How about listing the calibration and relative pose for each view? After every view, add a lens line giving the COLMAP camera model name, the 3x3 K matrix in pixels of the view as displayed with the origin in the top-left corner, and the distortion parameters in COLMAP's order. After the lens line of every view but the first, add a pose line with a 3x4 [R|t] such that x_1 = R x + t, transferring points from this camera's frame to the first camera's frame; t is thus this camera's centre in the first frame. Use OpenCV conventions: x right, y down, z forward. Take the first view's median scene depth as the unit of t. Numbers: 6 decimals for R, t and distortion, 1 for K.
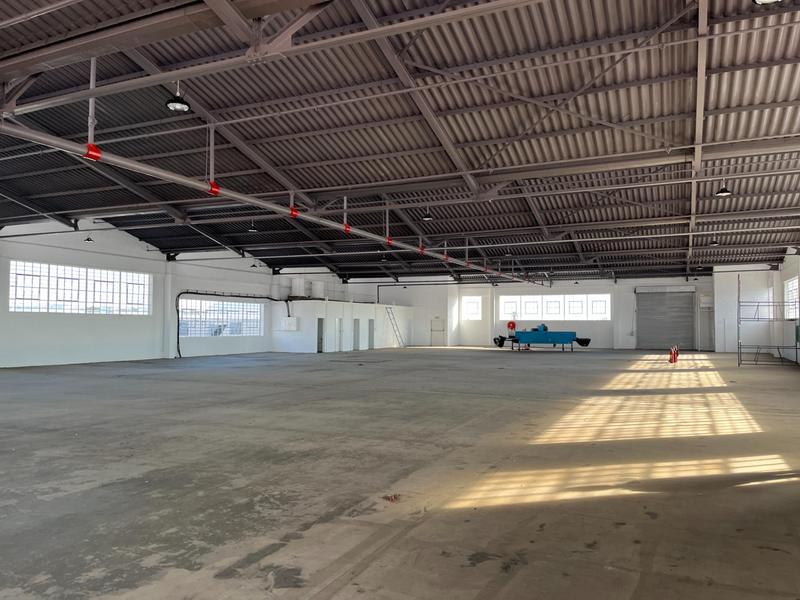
lens RADIAL K [[600.0, 0, 405.0], [0, 600.0, 305.7], [0, 0, 1]] dist [0.080480, -0.113336]
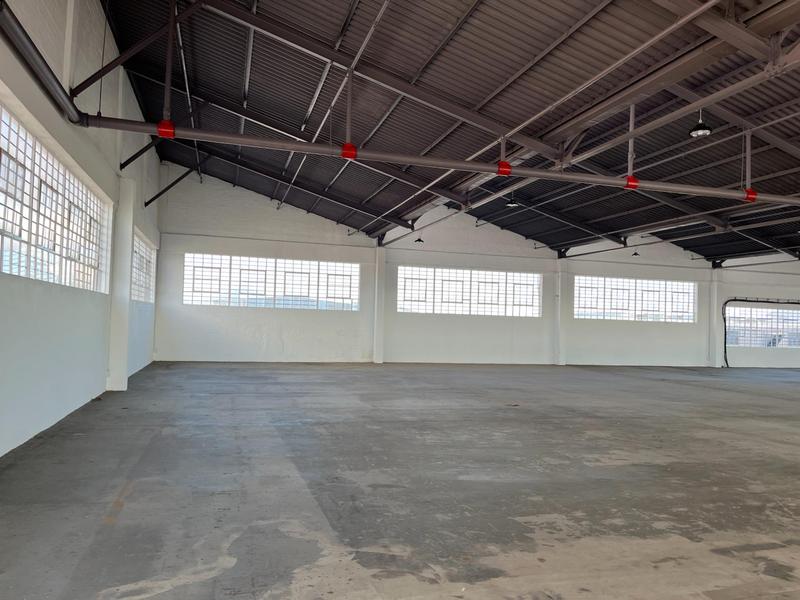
lens RADIAL K [[613.7, 0, 400.3], [0, 613.7, 287.2], [0, 0, 1]] dist [0.000431, -0.001879]
pose [[0.651505, -0.027797, -0.758135, 0.075273], [-0.003134, 0.999221, -0.039329, -0.004663], [0.758638, 0.028000, 0.650910, -0.085590]]
